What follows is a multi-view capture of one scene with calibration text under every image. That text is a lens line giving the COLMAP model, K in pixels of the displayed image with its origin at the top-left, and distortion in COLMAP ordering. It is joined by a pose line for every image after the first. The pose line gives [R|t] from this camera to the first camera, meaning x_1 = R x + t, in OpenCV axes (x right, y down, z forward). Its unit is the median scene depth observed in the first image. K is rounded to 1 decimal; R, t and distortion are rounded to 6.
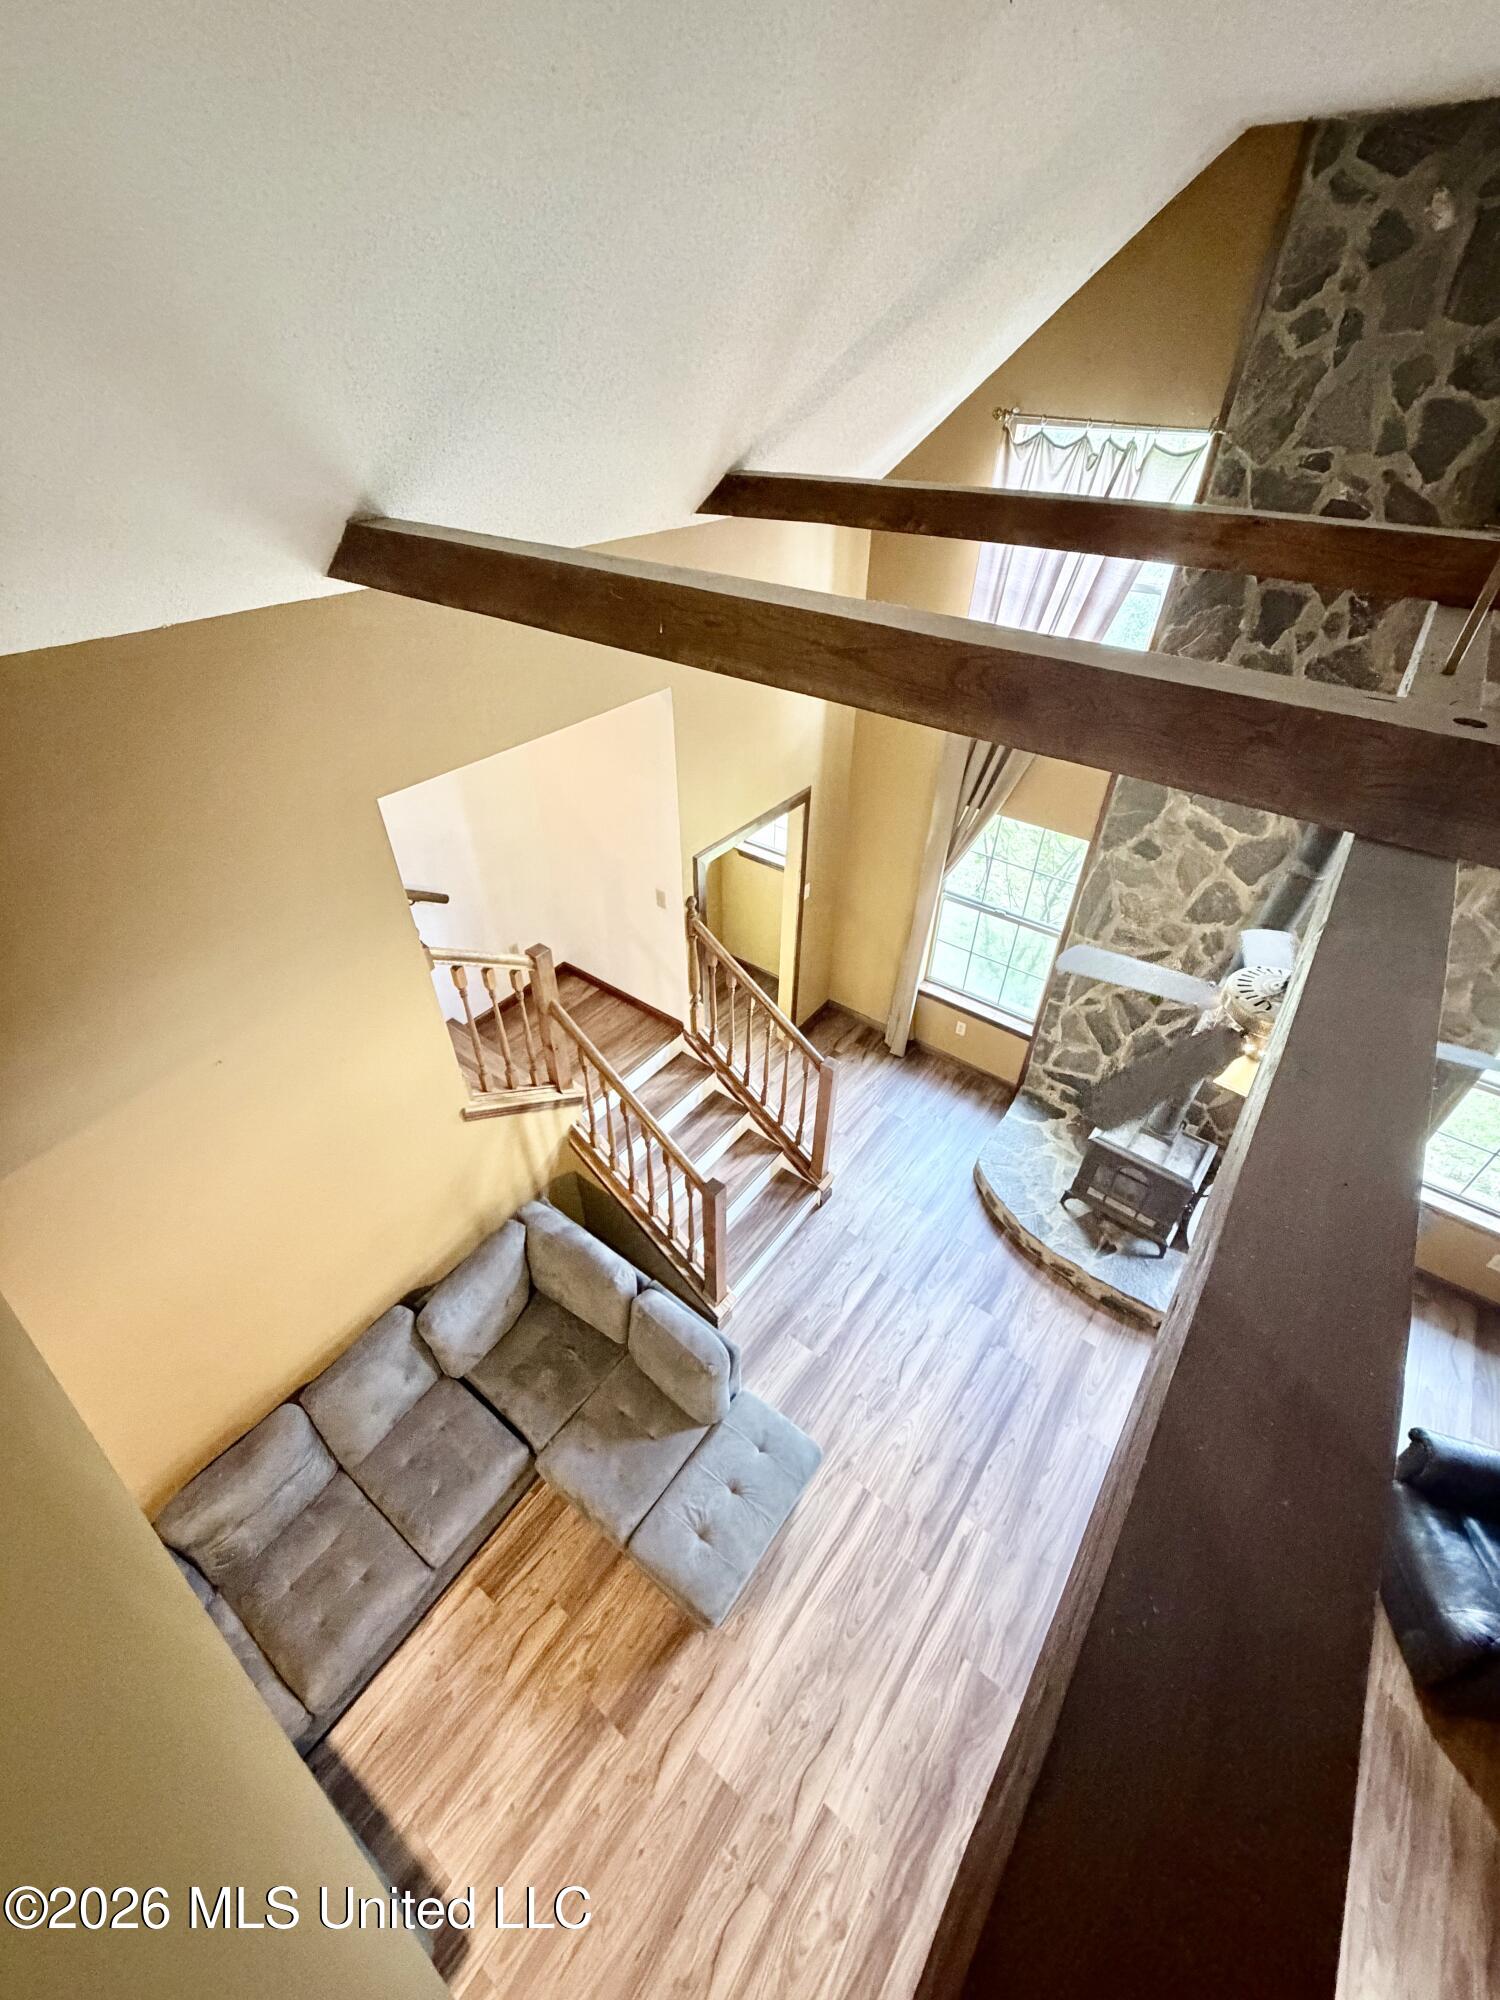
lens RADIAL K [[796.0, 0, 746.0], [0, 796.0, 992.0], [0, 0, 1]] dist [-0.001193, 0.000238]
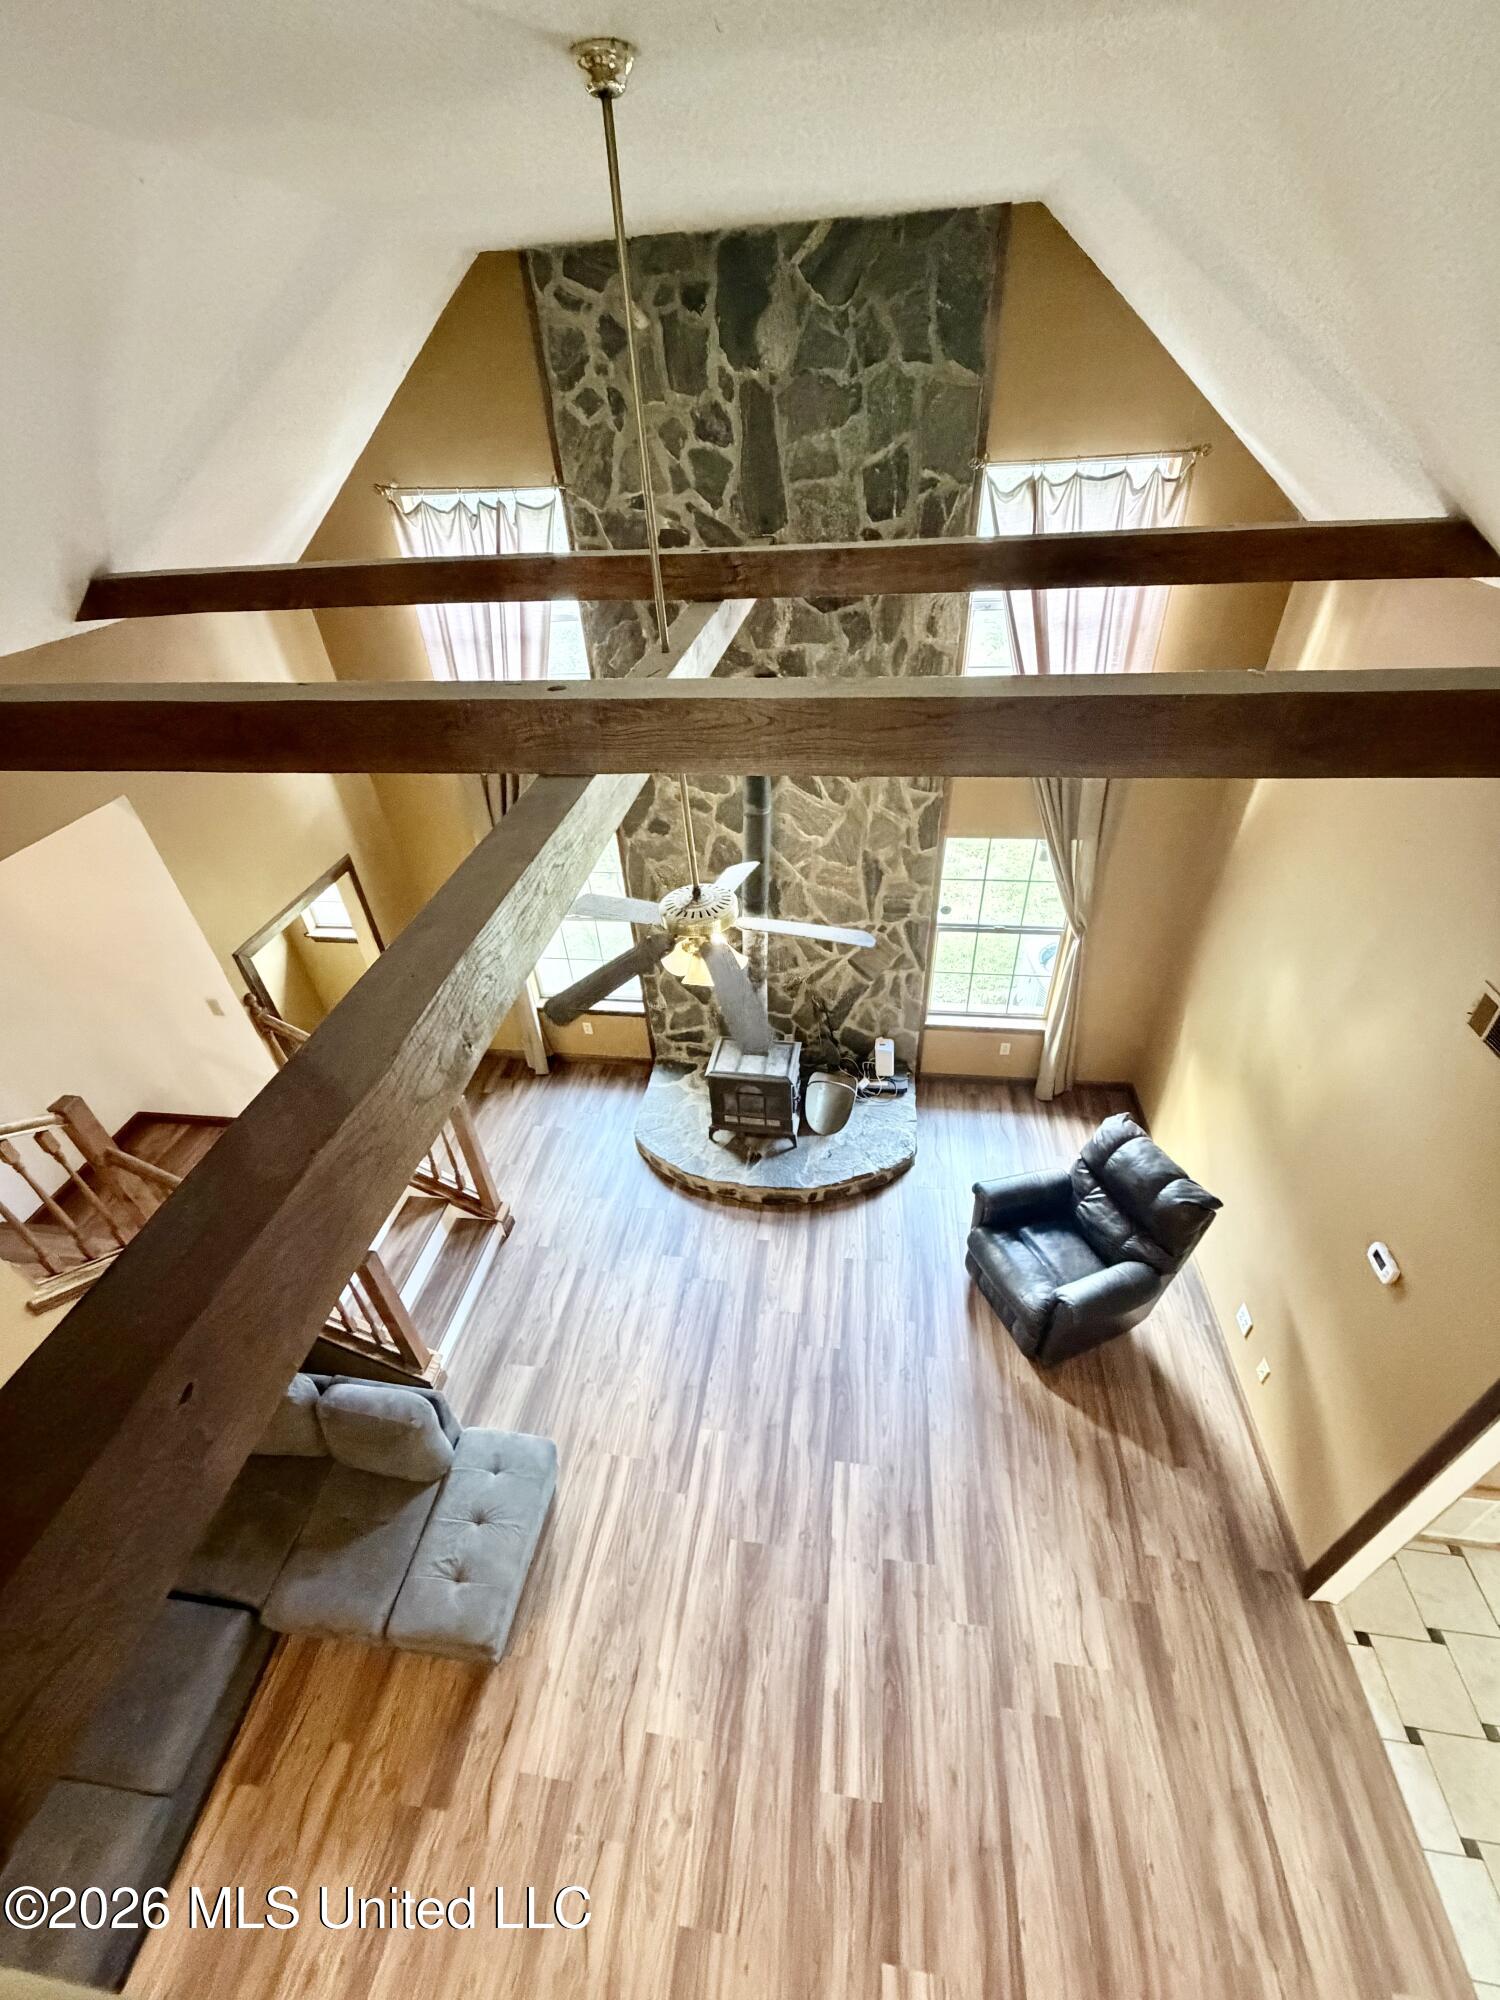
lens RADIAL K [[796.0, 0, 746.1], [0, 796.0, 992.4], [0, 0, 1]] dist [-0.001193, 0.000238]
pose [[0.869072, -0.333232, 0.365610, 0.108201], [0.349826, 0.936555, 0.022061, 0.070686], [-0.349765, 0.108727, 0.930507, -0.113306]]
